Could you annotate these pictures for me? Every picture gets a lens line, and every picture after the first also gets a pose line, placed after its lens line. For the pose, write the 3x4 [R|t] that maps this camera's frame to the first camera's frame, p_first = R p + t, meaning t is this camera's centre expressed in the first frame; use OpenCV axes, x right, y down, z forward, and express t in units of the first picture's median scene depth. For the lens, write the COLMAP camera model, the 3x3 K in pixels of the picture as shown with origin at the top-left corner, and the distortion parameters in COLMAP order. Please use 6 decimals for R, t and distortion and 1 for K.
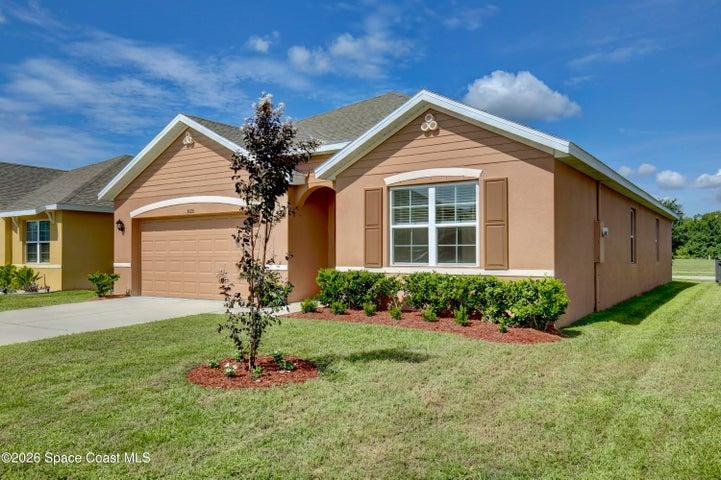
lens RADIAL K [[556.7, 0, 353.4], [0, 556.7, 244.9], [0, 0, 1]] dist [-0.003815, -0.000180]
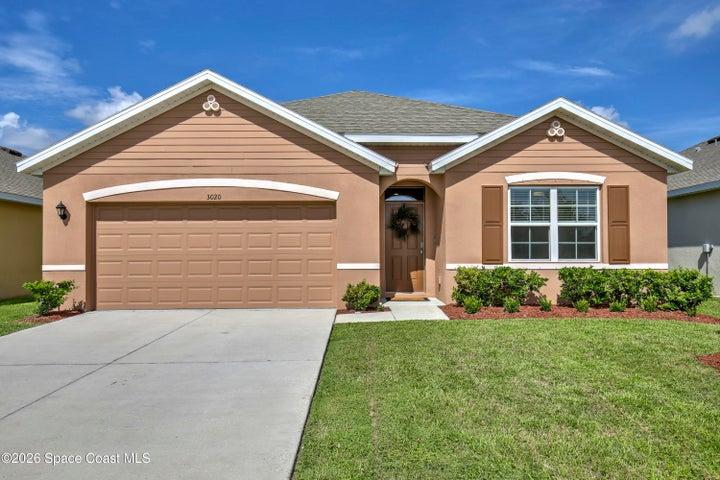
lens RADIAL K [[497.3, 0, 357.6], [0, 497.3, 240.8], [0, 0, 1]] dist [-0.006044, -0.006738]
pose [[0.818041, 0.018261, 0.574870, -0.708056], [-0.006269, 0.999720, -0.022836, 0.021200], [-0.575126, 0.015077, 0.817926, 0.423235]]
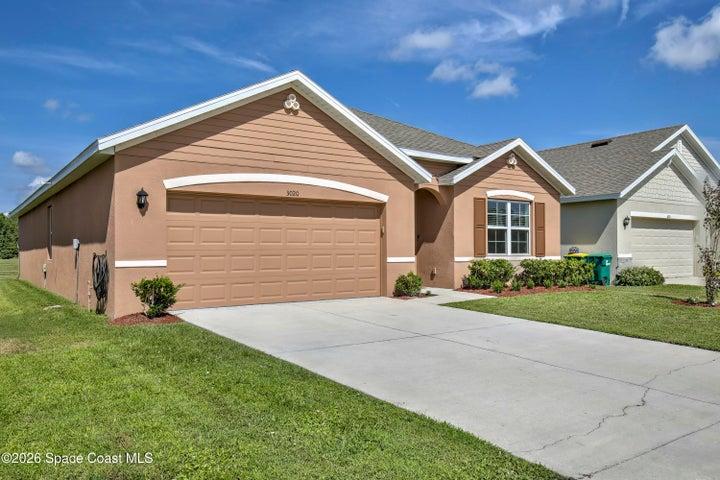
lens RADIAL K [[556.0, 0, 356.3], [0, 556.0, 239.2], [0, 0, 1]] dist [-0.003815, -0.000180]
pose [[0.337213, 0.024614, 0.941106, -1.365833], [-0.008157, 0.999697, -0.023223, 0.031854], [-0.941393, 0.000155, 0.337312, 0.865085]]
